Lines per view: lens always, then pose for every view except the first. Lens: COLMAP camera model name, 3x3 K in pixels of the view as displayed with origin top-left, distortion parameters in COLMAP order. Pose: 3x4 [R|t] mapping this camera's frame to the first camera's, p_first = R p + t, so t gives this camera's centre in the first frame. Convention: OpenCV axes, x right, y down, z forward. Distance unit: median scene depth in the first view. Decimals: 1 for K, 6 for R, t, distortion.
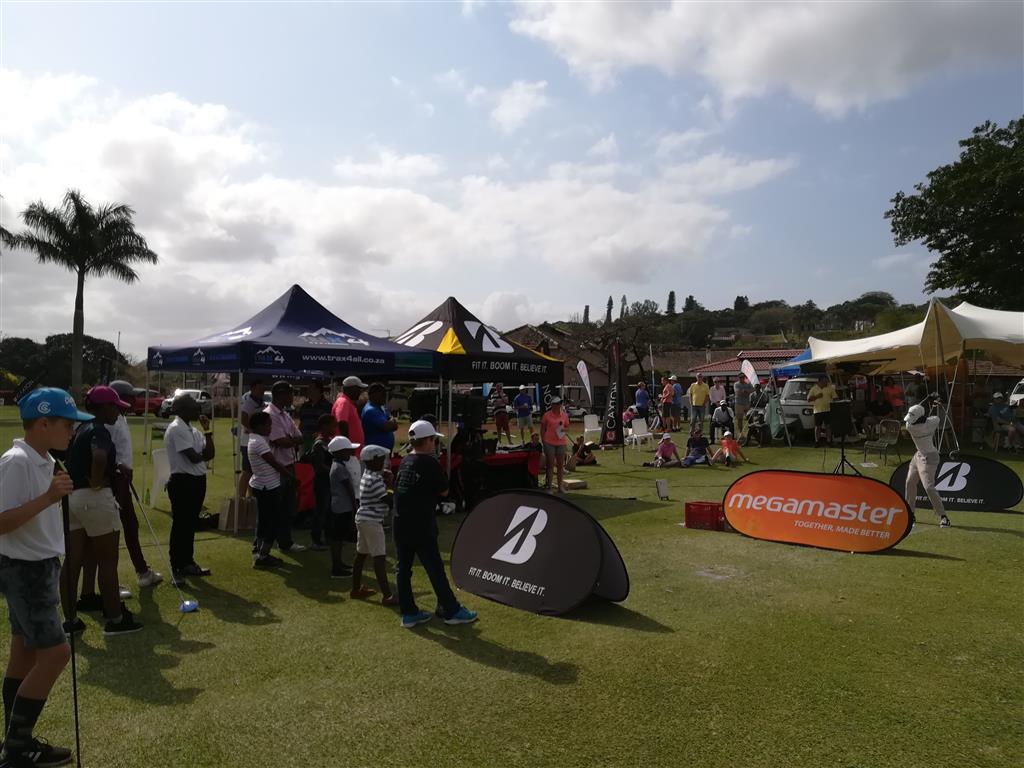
lens RADIAL K [[783.0, 0, 524.3], [0, 783.0, 397.0], [0, 0, 1]] dist [0.064520, -0.085906]
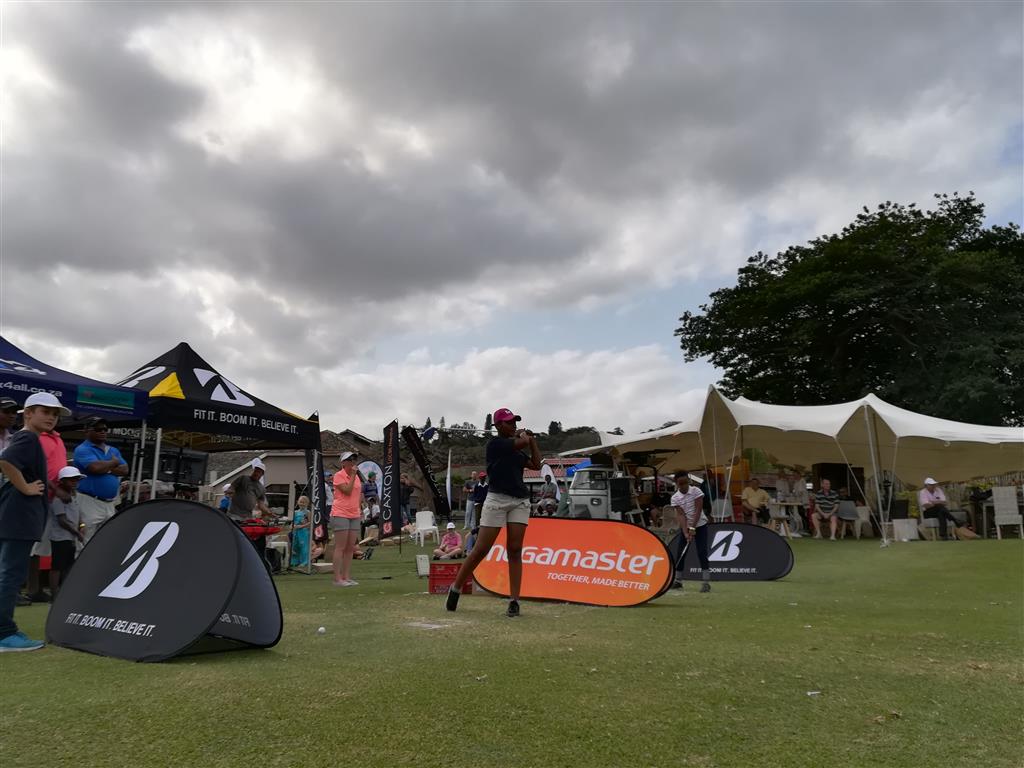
lens RADIAL K [[797.4, 0, 524.1], [0, 797.4, 402.2], [0, 0, 1]] dist [0.060947, -0.077788]
pose [[0.974459, 0.038796, 0.221190, 0.163777], [-0.004549, 0.988172, -0.153281, 0.145018], [-0.224521, 0.148359, 0.963110, 0.201605]]
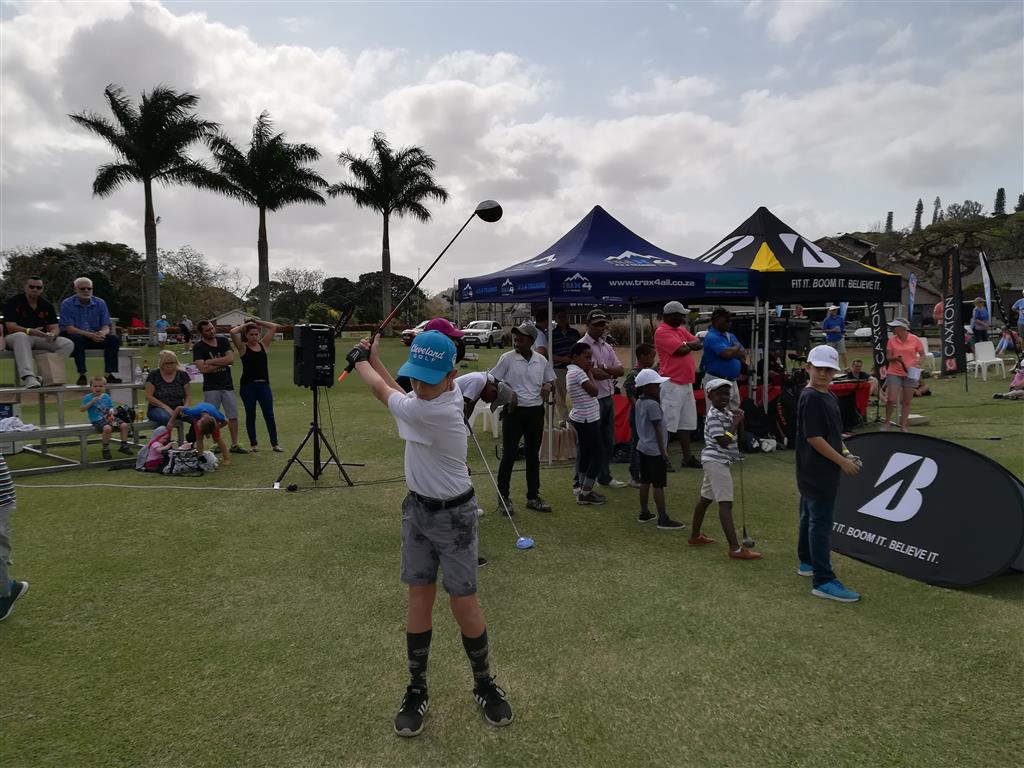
lens RADIAL K [[794.3, 0, 524.2], [0, 794.3, 392.5], [0, 0, 1]] dist [0.084409, -0.143753]
pose [[0.942767, 0.005577, -0.333406, -0.094258], [0.023305, 0.996313, 0.082565, -0.000625], [0.332637, -0.085609, 0.939161, 0.089610]]
